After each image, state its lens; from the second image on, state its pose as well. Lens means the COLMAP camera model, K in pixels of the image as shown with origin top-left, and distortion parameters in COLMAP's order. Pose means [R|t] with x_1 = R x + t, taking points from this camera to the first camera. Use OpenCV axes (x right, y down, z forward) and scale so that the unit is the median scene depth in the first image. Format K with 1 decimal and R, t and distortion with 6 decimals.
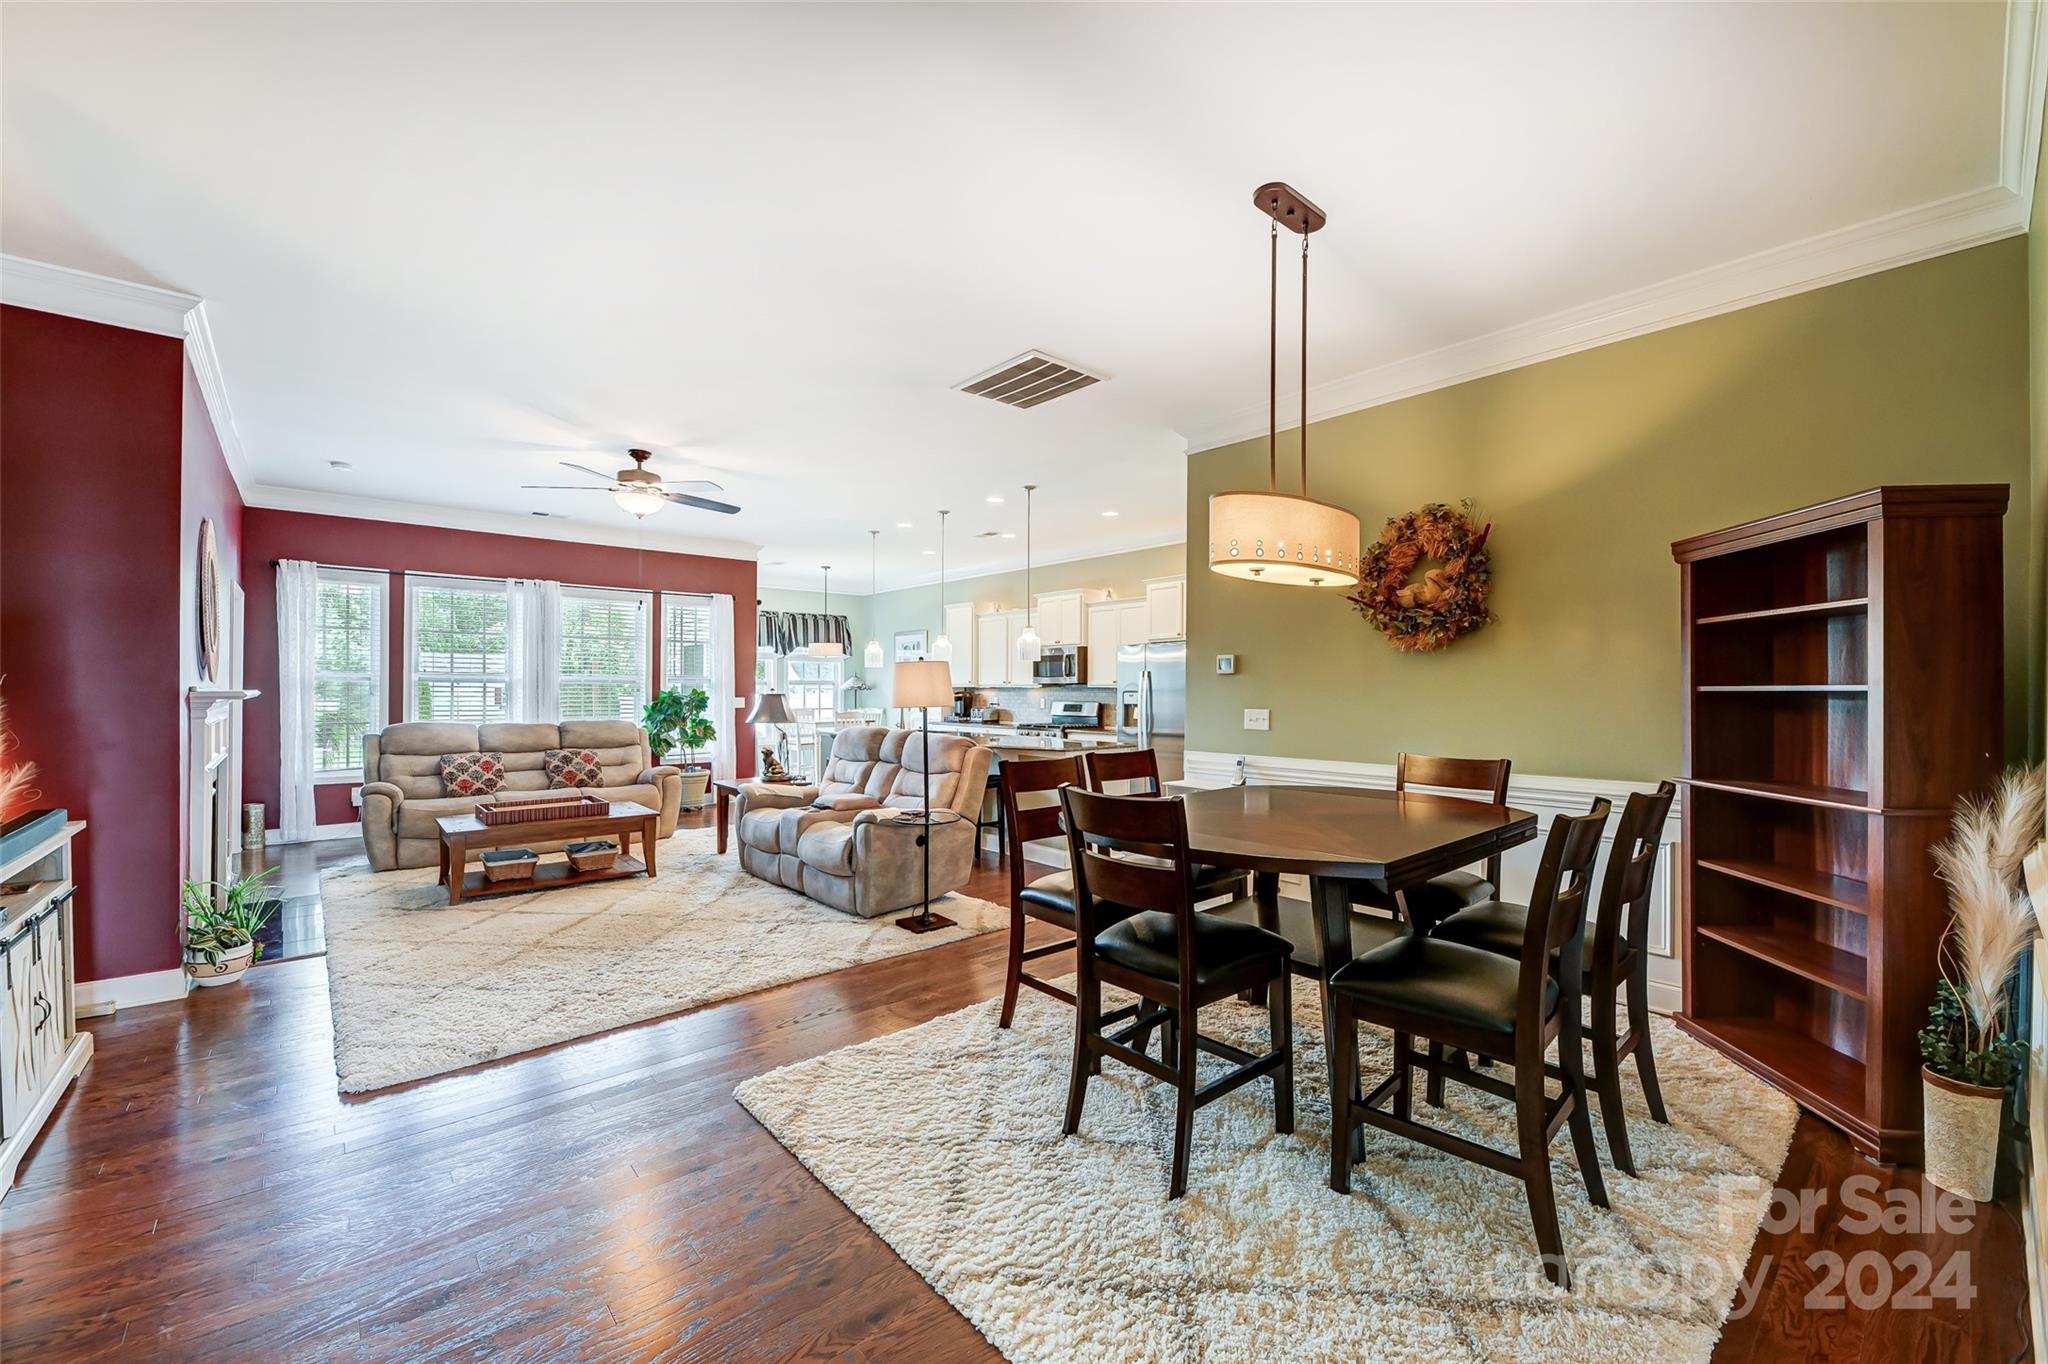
lens RADIAL K [[808.1, 0, 1027.1], [0, 808.1, 691.0], [0, 0, 1]] dist [0.002789, 0.000078]
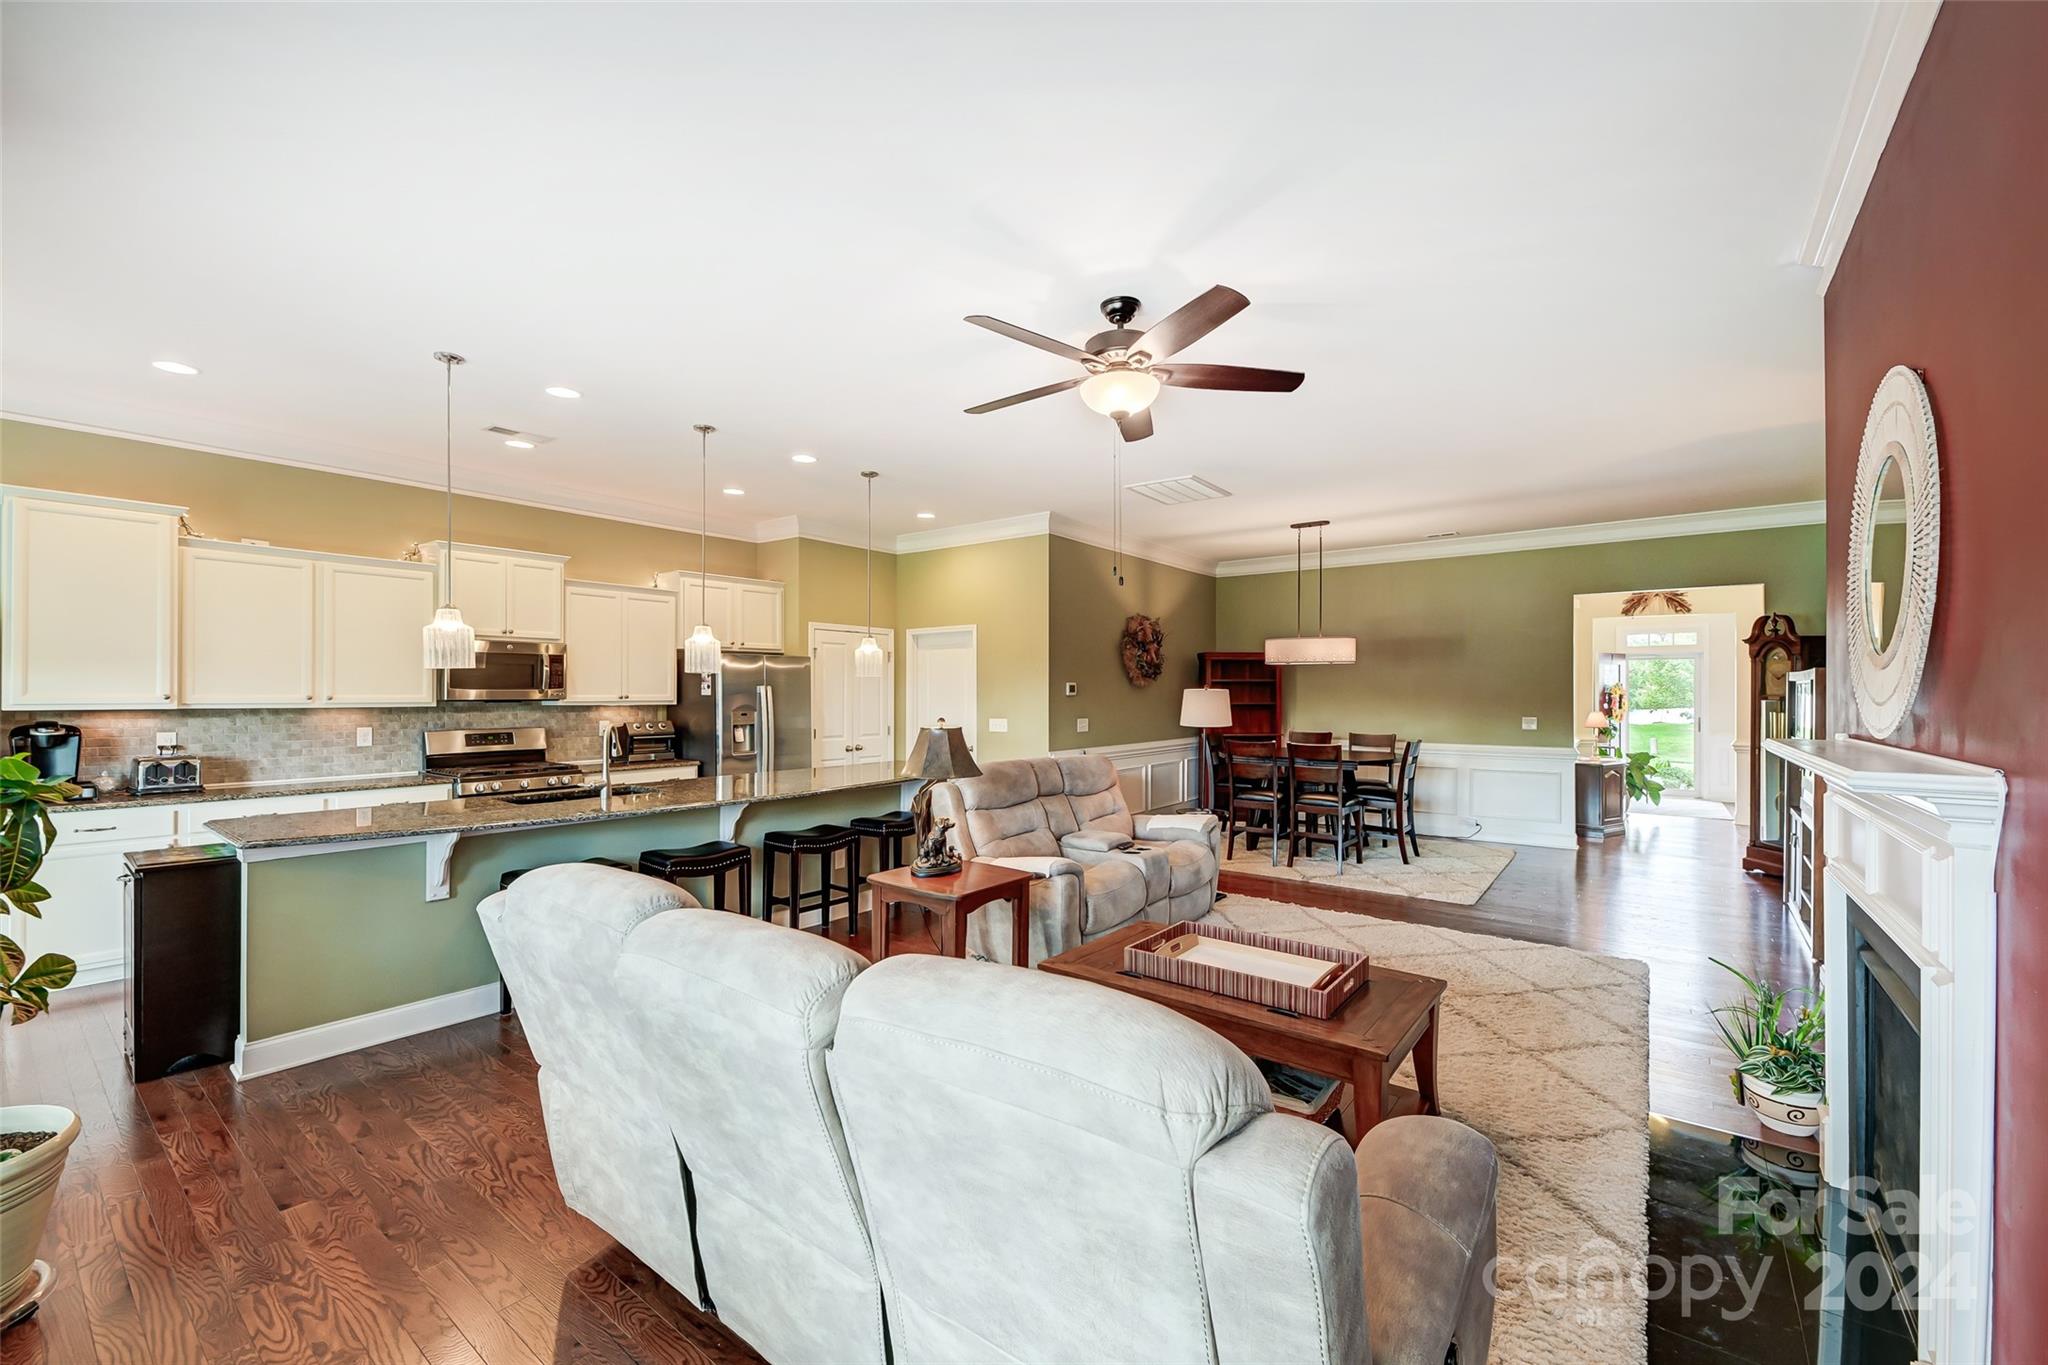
lens RADIAL K [[814.2, 0, 1027.2], [0, 814.2, 695.4], [0, 0, 1]] dist [0.019572, -0.010268]
pose [[-0.196767, -0.007902, 0.980418, -0.871616], [-0.001121, 0.999969, 0.007834, -0.024065], [-0.980450, 0.000443, -0.196770, 0.998996]]
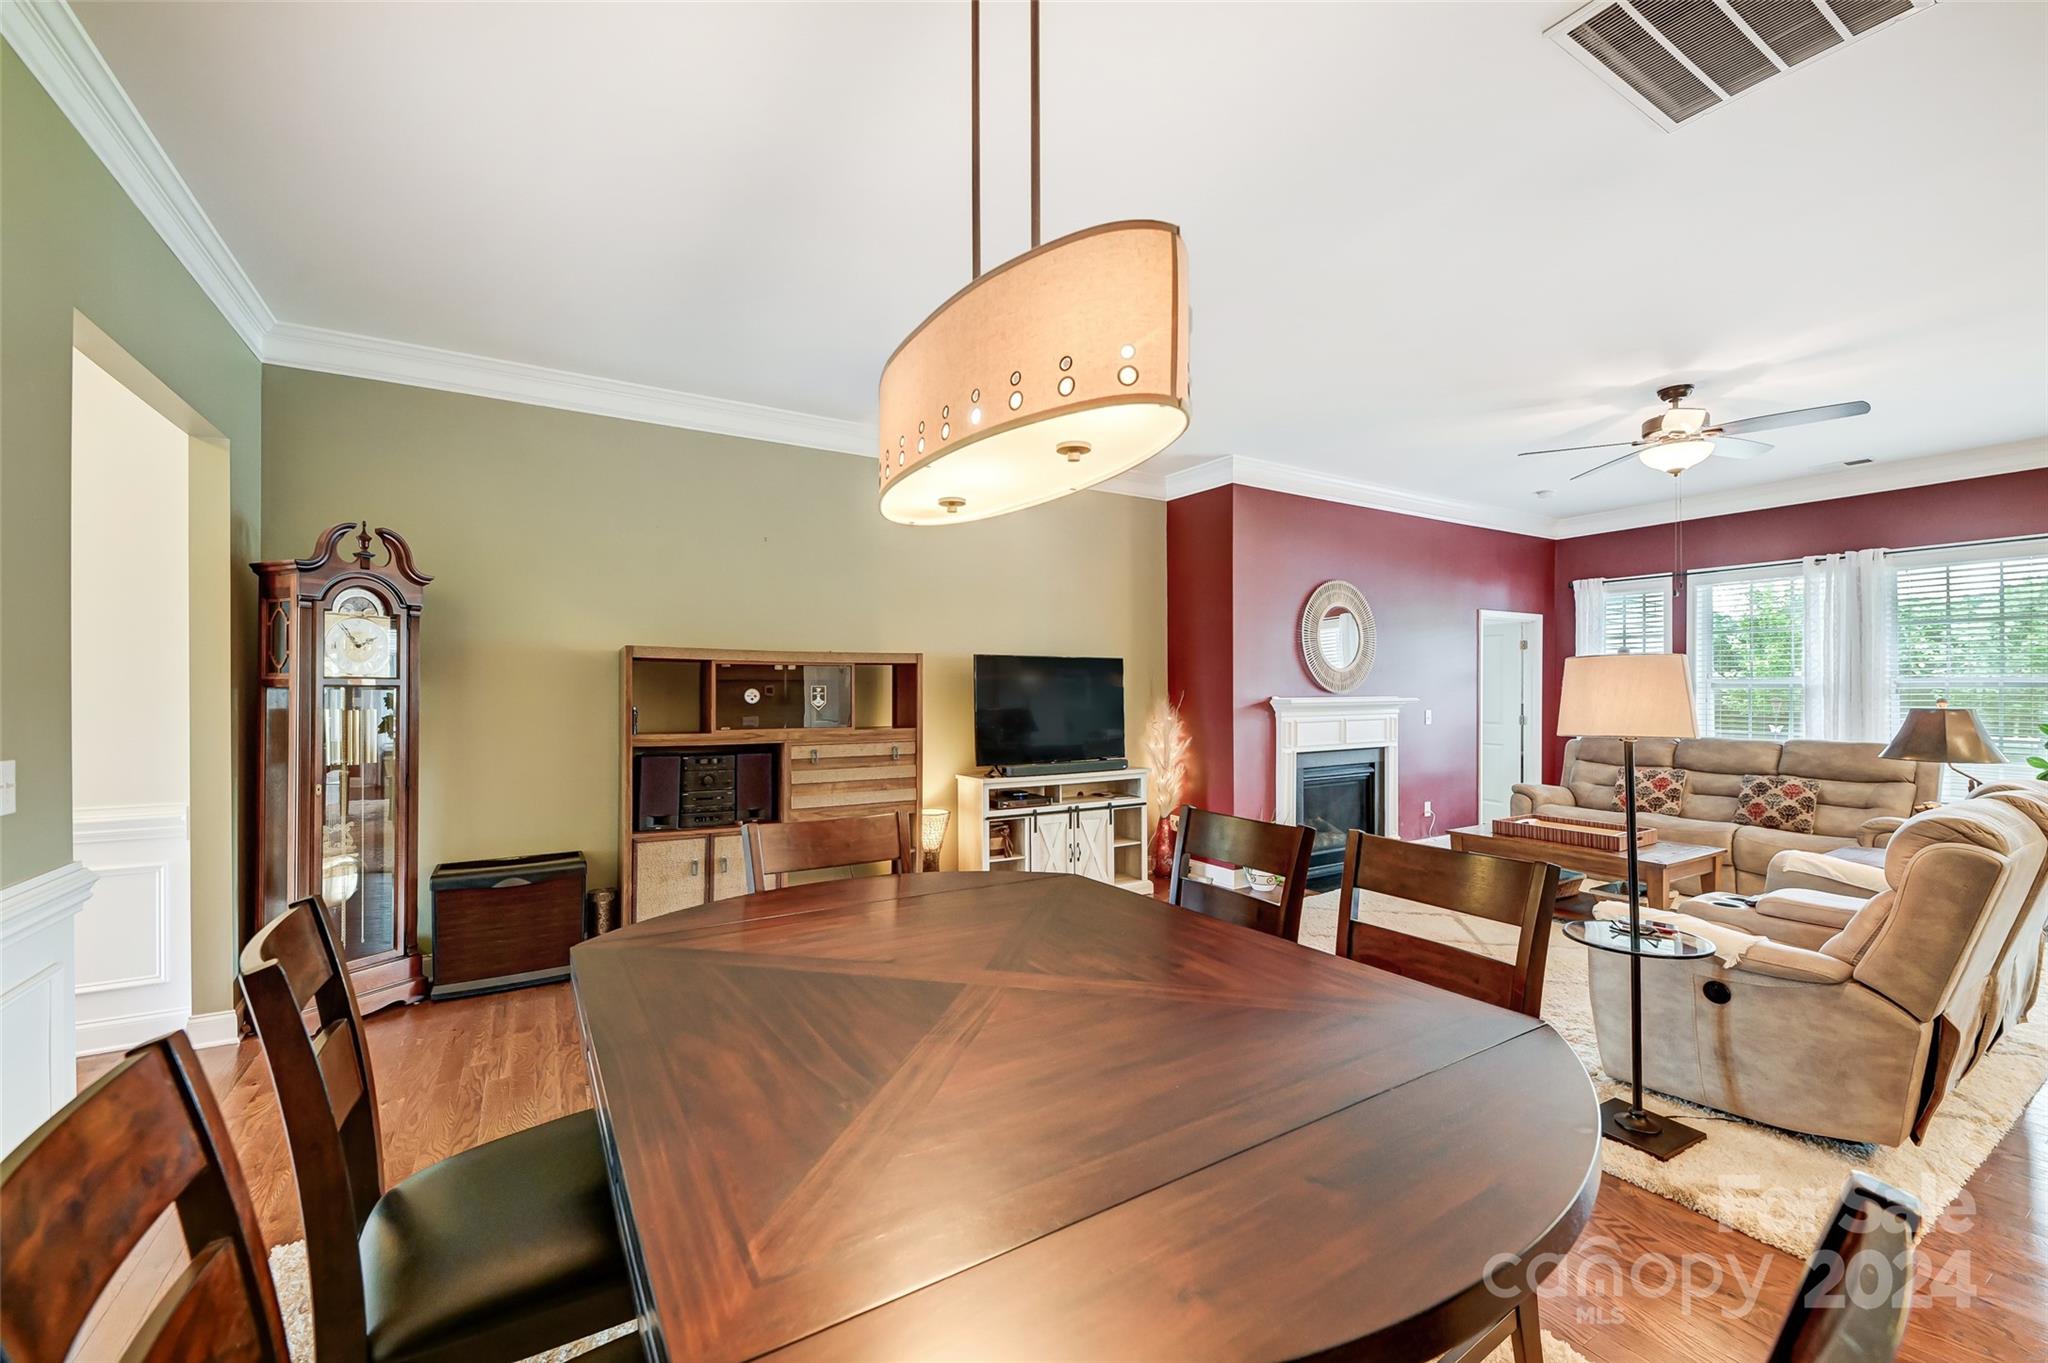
lens RADIAL K [[817.1, 0, 1028.0], [0, 817.1, 686.4], [0, 0, 1]] dist [0.017054, -0.009781]
pose [[-0.171980, -0.008972, -0.985060, 0.334692], [0.000380, 0.999958, -0.009174, -0.006268], [0.985100, -0.001953, -0.171969, 0.448802]]
